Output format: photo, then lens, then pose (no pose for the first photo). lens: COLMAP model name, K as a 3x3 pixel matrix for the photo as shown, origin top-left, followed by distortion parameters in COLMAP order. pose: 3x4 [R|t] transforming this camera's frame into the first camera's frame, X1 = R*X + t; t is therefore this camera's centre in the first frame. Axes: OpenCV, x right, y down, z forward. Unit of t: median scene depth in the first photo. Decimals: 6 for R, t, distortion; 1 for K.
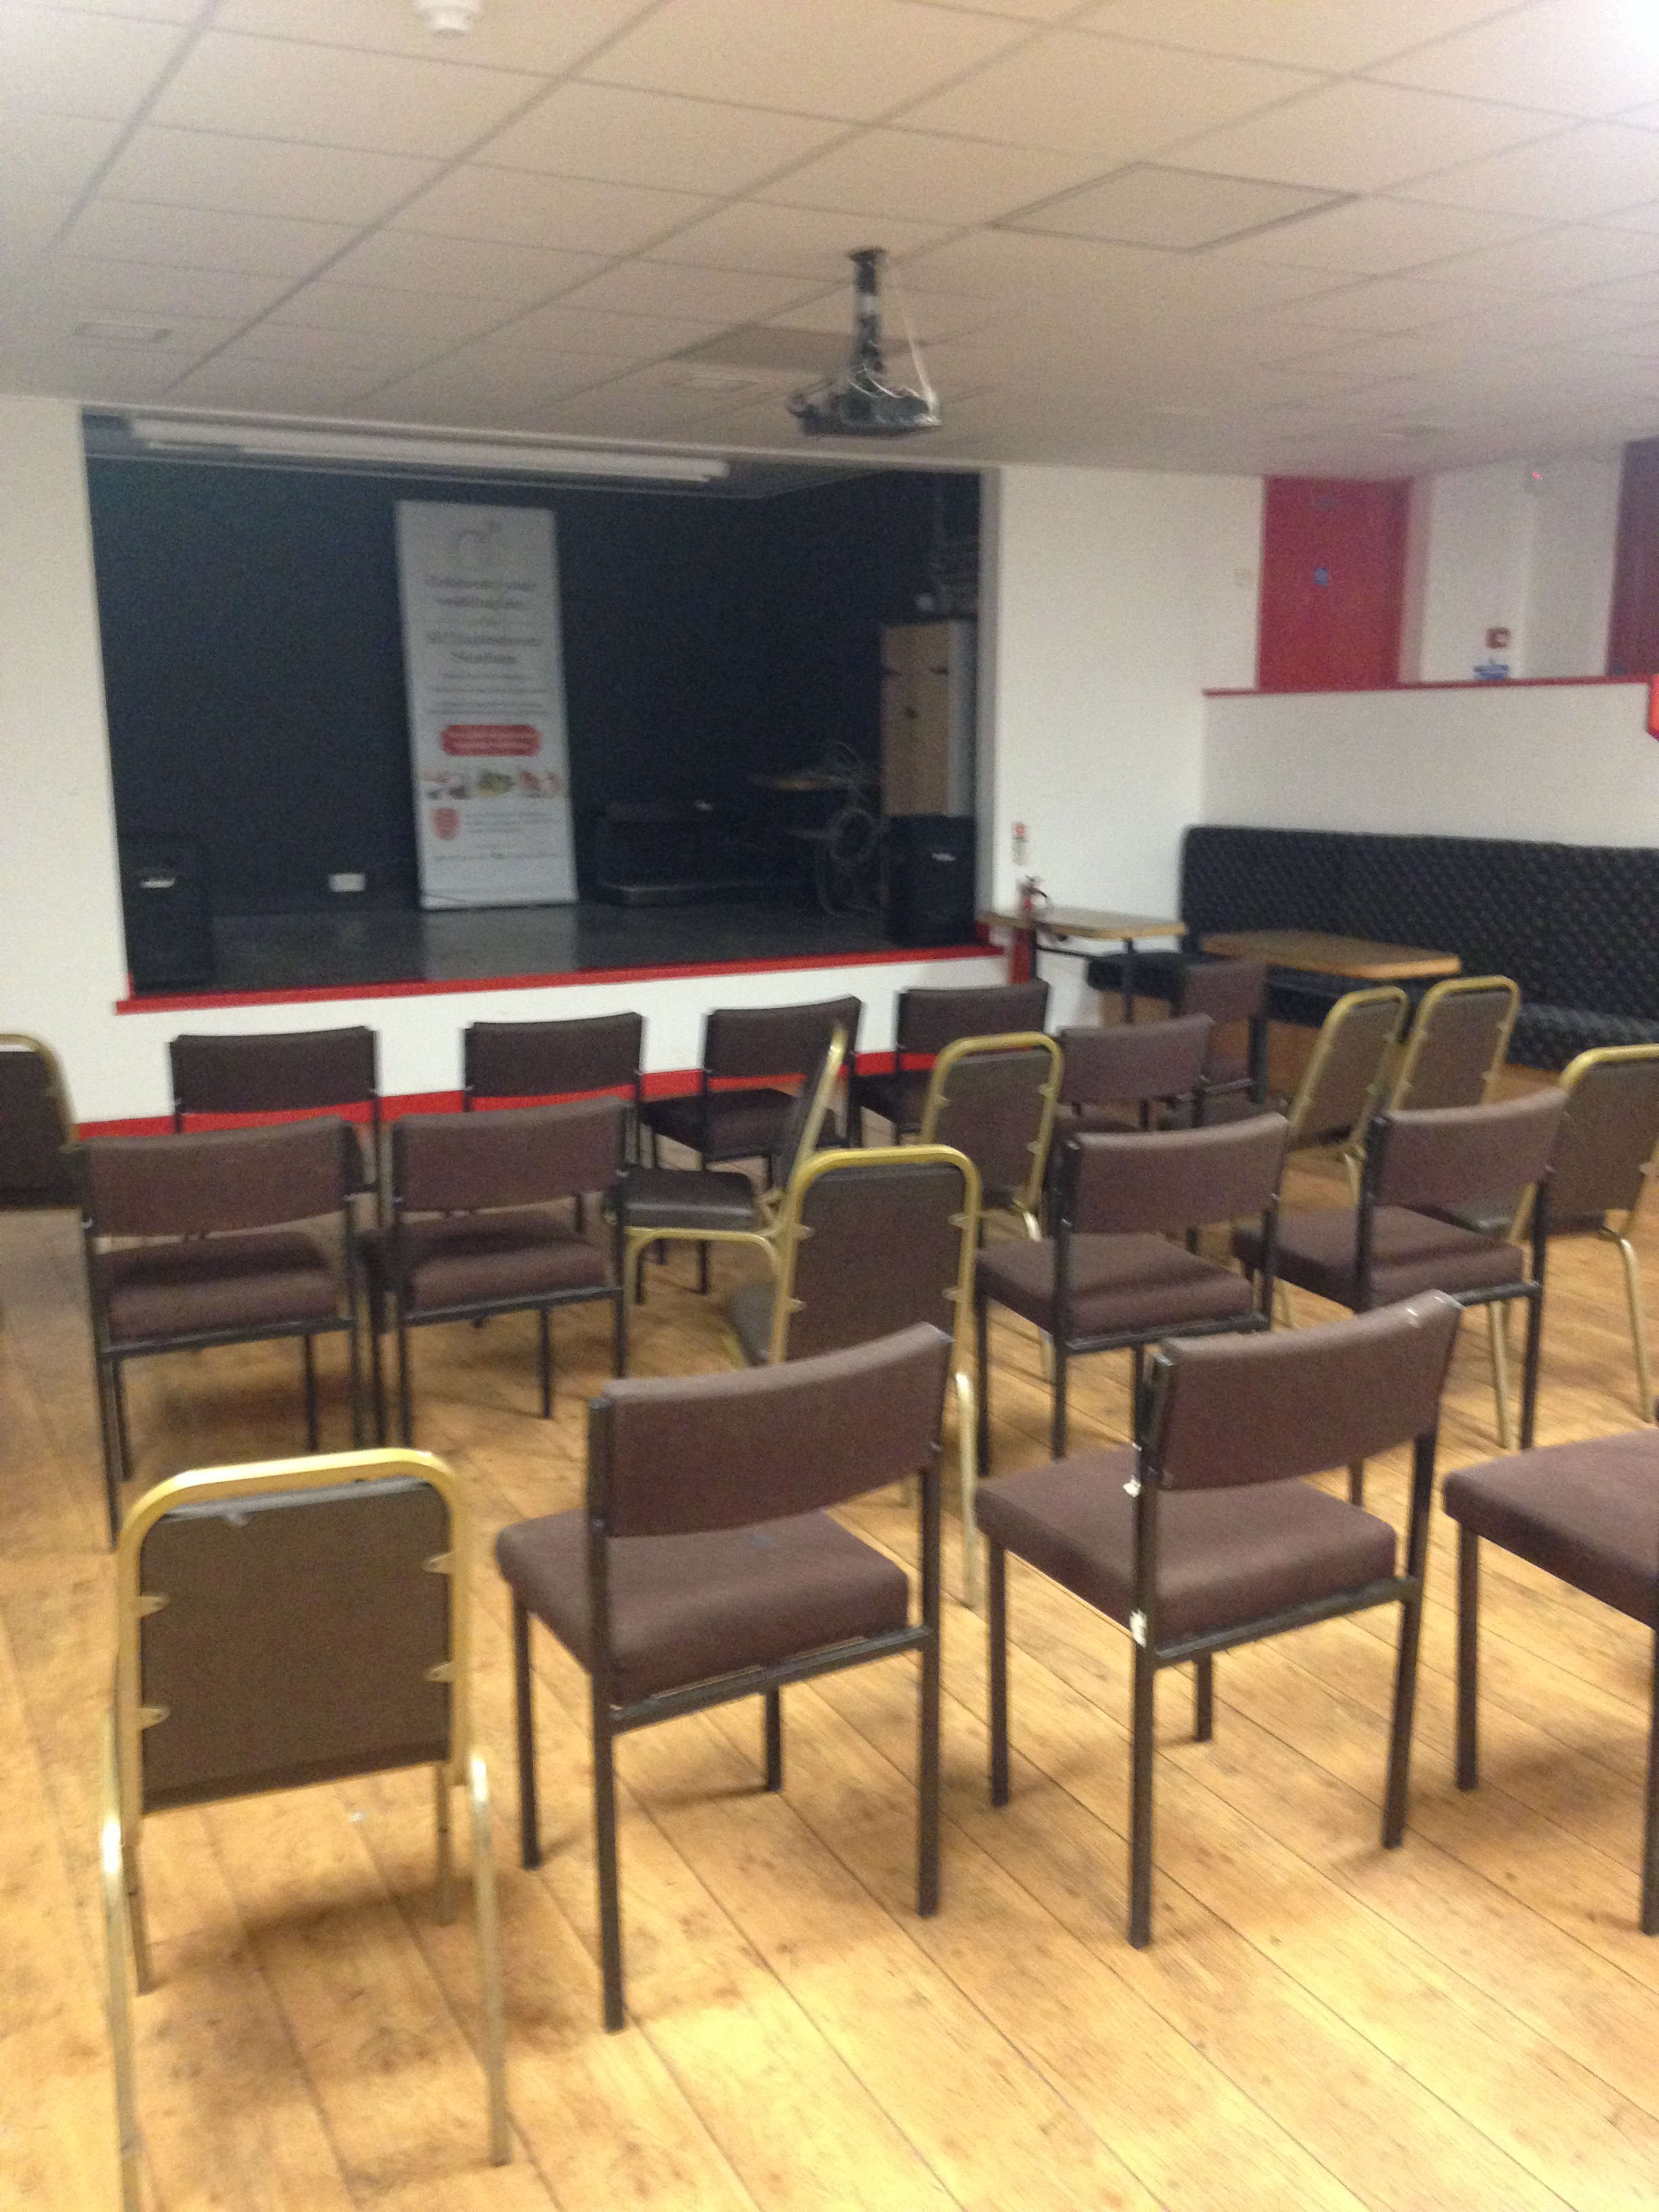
lens RADIAL K [[1951.2, 0, 836.4], [0, 1951.2, 1106.3], [0, 0, 1]] dist [0.185195, -0.266341]
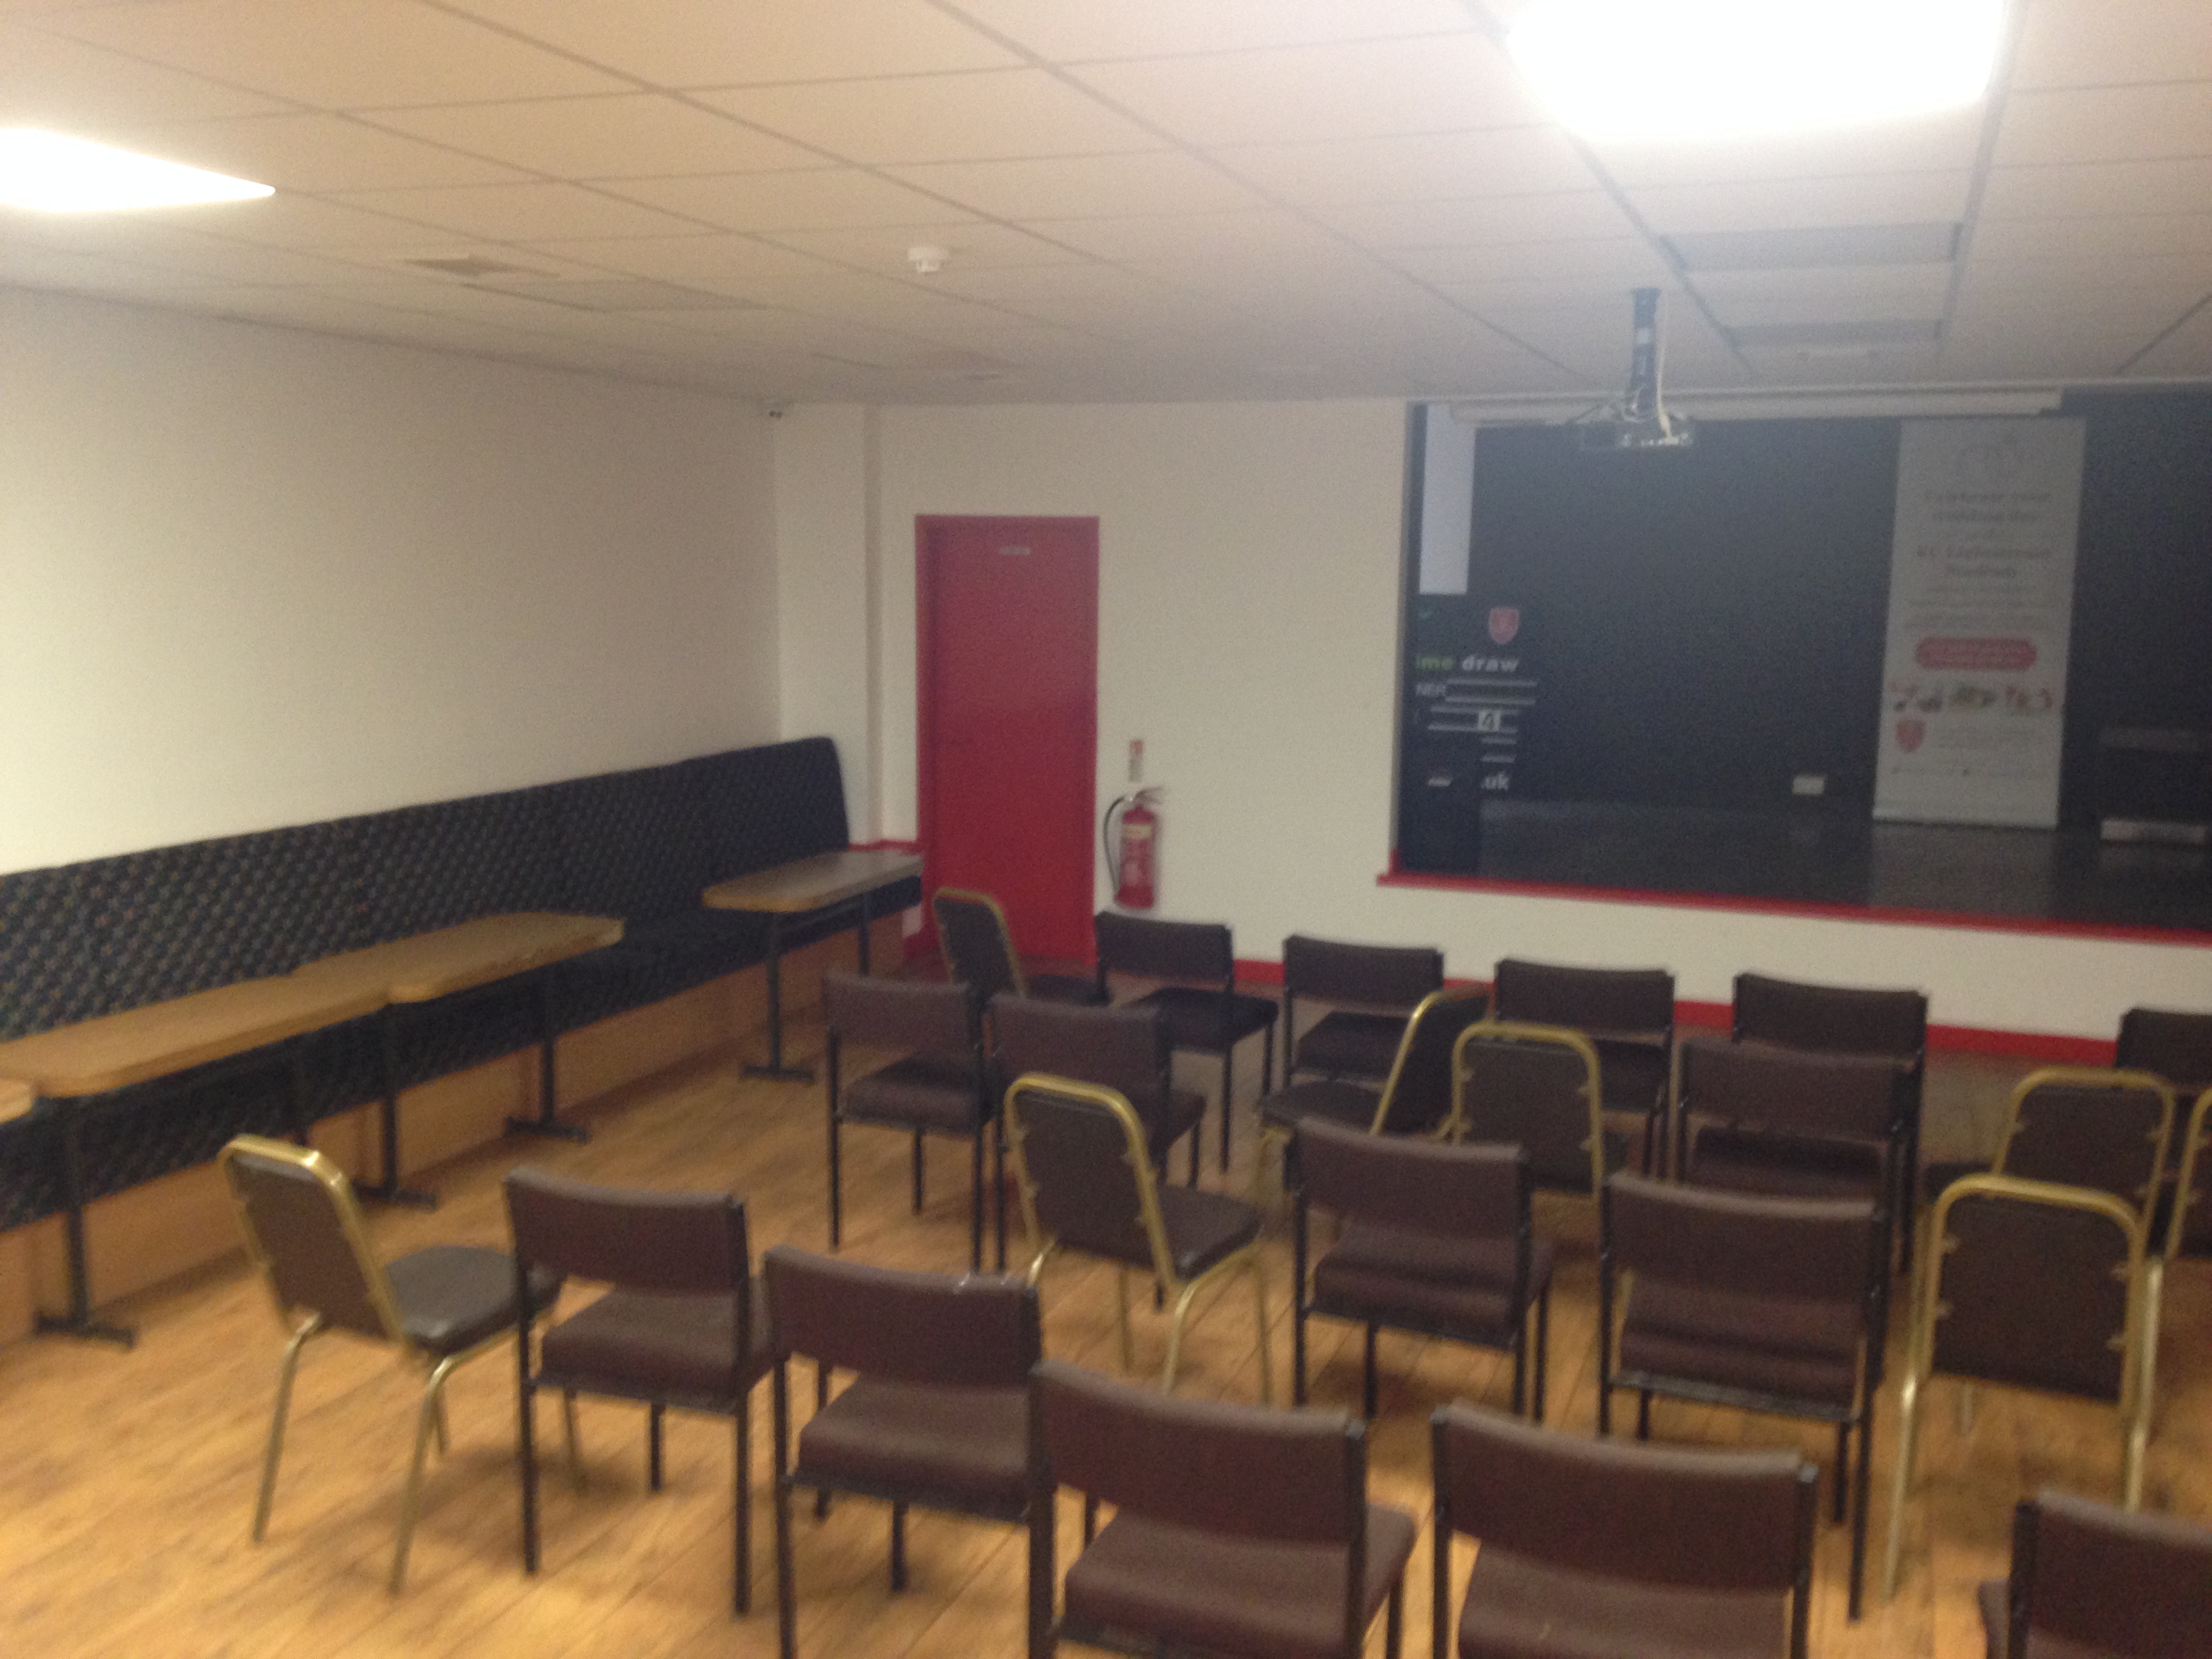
lens RADIAL K [[1951.2, 0, 1111.5], [0, 1951.2, 842.4], [0, 0, 1]] dist [0.185195, -0.266341]
pose [[0.645471, 0.127312, -0.753099, 0.301688], [-0.162064, 0.986387, 0.027847, -0.054169], [0.746393, 0.104076, 0.657317, 0.053450]]
